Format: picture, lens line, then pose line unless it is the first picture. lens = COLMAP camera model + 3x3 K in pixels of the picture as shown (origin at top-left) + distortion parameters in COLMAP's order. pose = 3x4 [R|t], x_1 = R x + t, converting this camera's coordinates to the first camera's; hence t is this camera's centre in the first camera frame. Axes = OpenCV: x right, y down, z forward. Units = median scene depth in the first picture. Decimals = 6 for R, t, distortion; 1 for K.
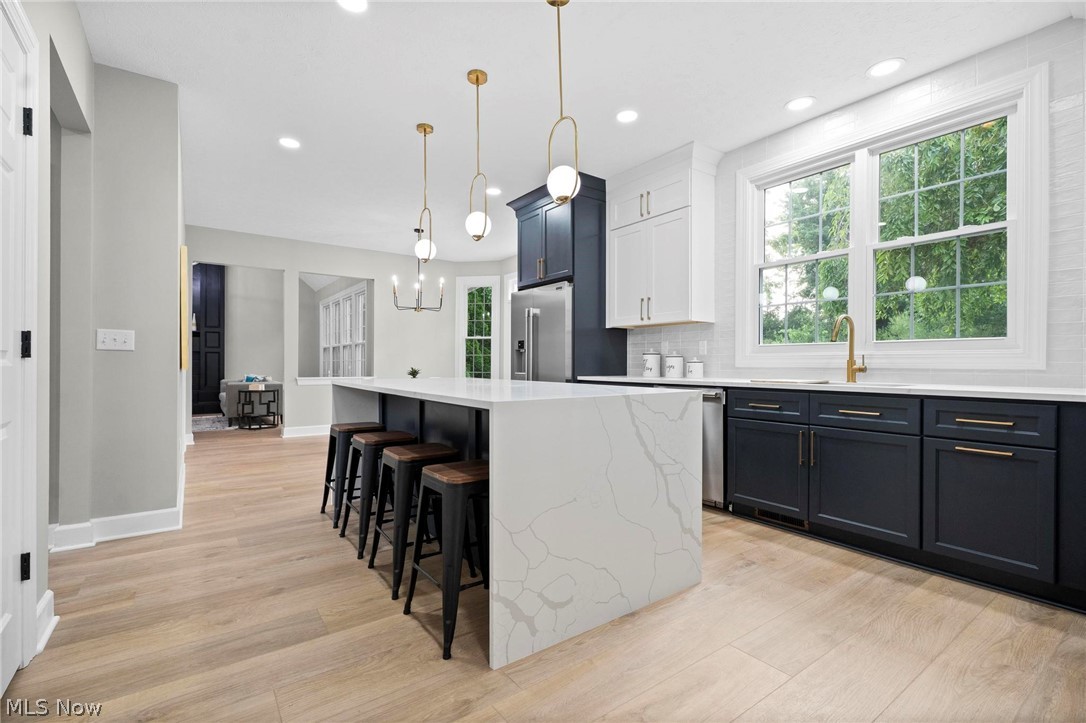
lens RADIAL K [[484.3, 0, 542.1], [0, 484.3, 366.6], [0, 0, 1]] dist [0.001950, -0.001989]
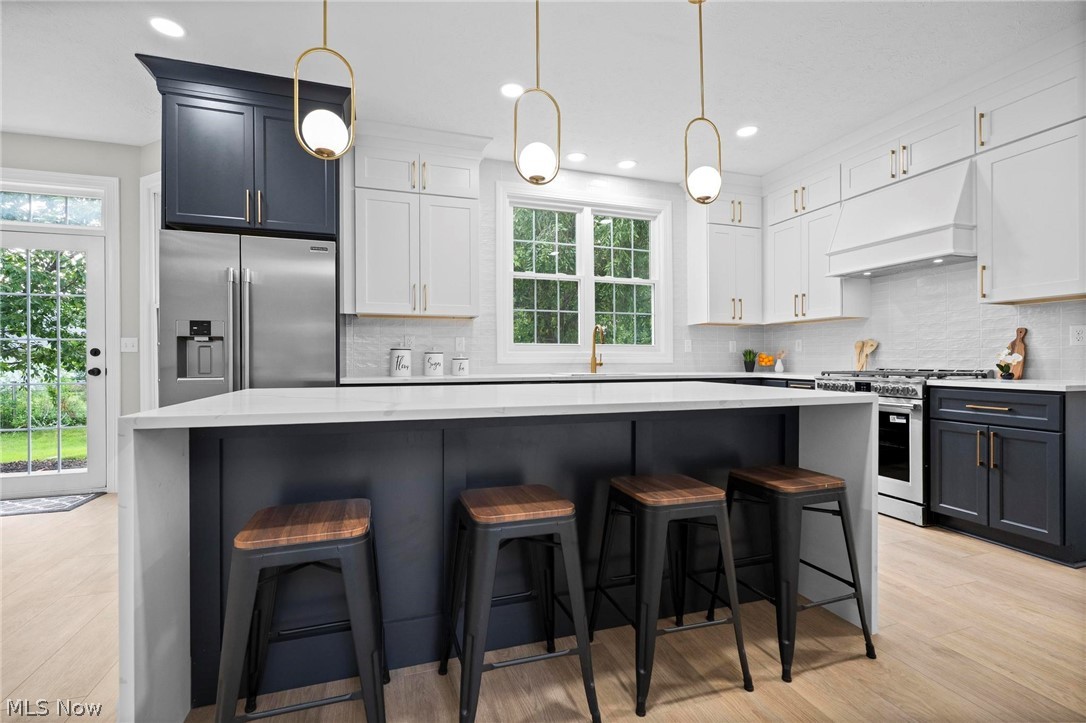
lens RADIAL K [[484.3, 0, 536.6], [0, 484.3, 359.7], [0, 0, 1]] dist [0.001950, -0.001989]
pose [[0.305298, -0.000895, 0.952256, -0.810950], [0.008236, 0.999965, -0.001700, -0.006952], [-0.952221, 0.008362, 0.305295, 0.808152]]
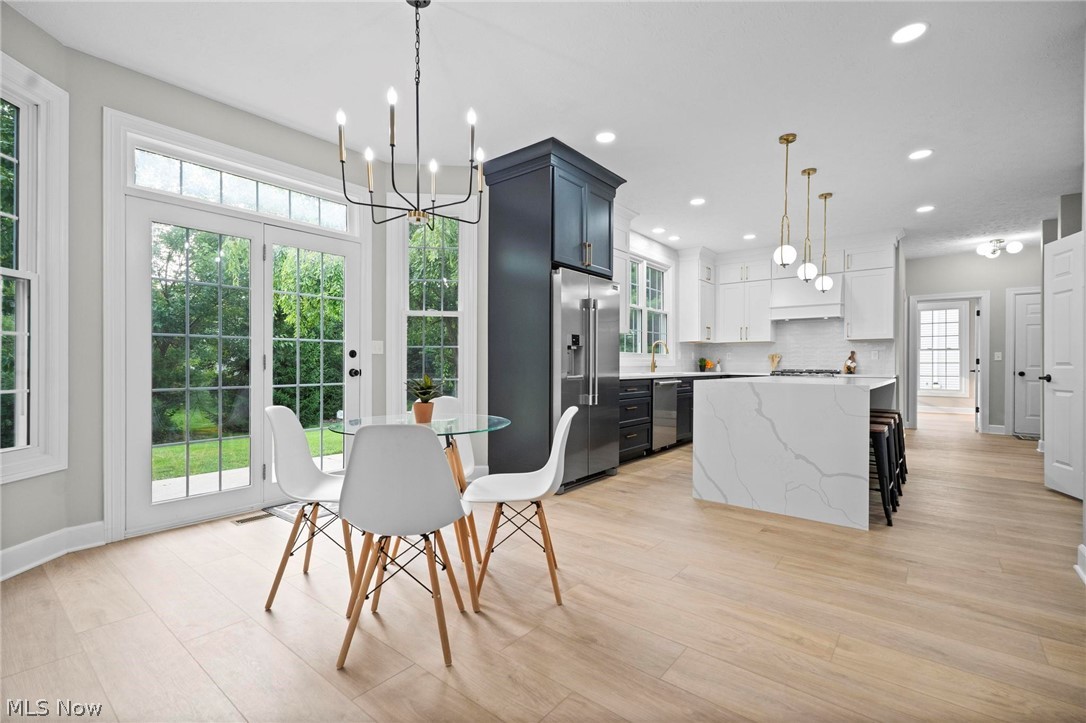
lens RADIAL K [[484.3, 0, 544.7], [0, 484.3, 366.6], [0, 0, 1]] dist [0.001950, -0.001989]
pose [[-0.256441, -0.009289, 0.966515, -1.392294], [0.000178, 0.999953, 0.009658, -0.016806], [-0.966560, 0.002649, -0.256427, 2.196100]]
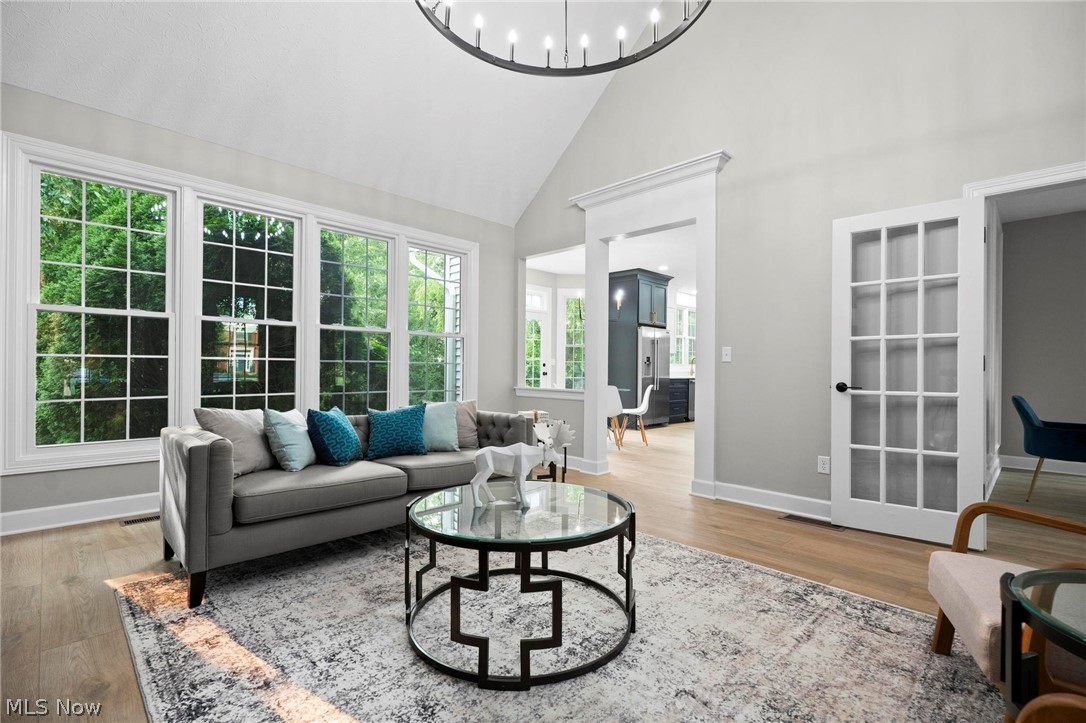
lens RADIAL K [[484.3, 0, 548.7], [0, 484.3, 369.6], [0, 0, 1]] dist [0.001950, -0.001989]
pose [[-0.160922, -0.004605, 0.986956, -2.880768], [-0.010089, 0.999945, 0.003020, -0.020477], [-0.986916, -0.009471, -0.160960, 2.825836]]
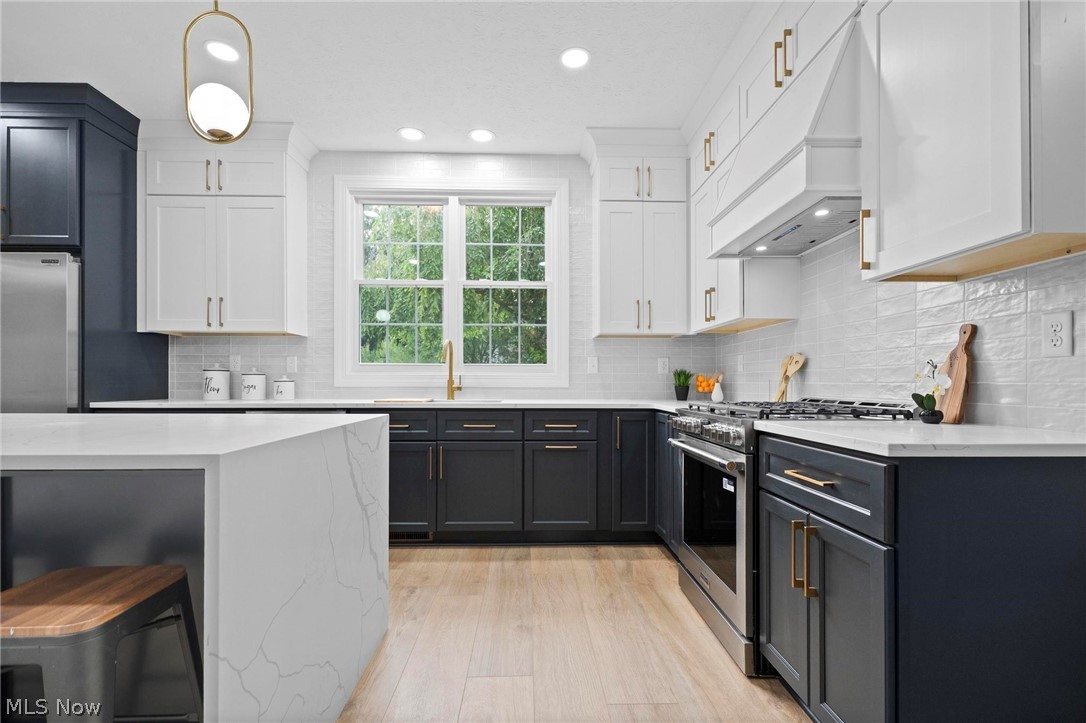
lens RADIAL K [[484.3, 0, 539.5], [0, 484.3, 384.4], [0, 0, 1]] dist [0.001950, -0.001989]
pose [[0.559007, -0.003382, 0.829156, -0.203246], [0.004036, 0.999991, 0.001357, -0.004262], [-0.829153, 0.002588, 0.559015, 0.215739]]
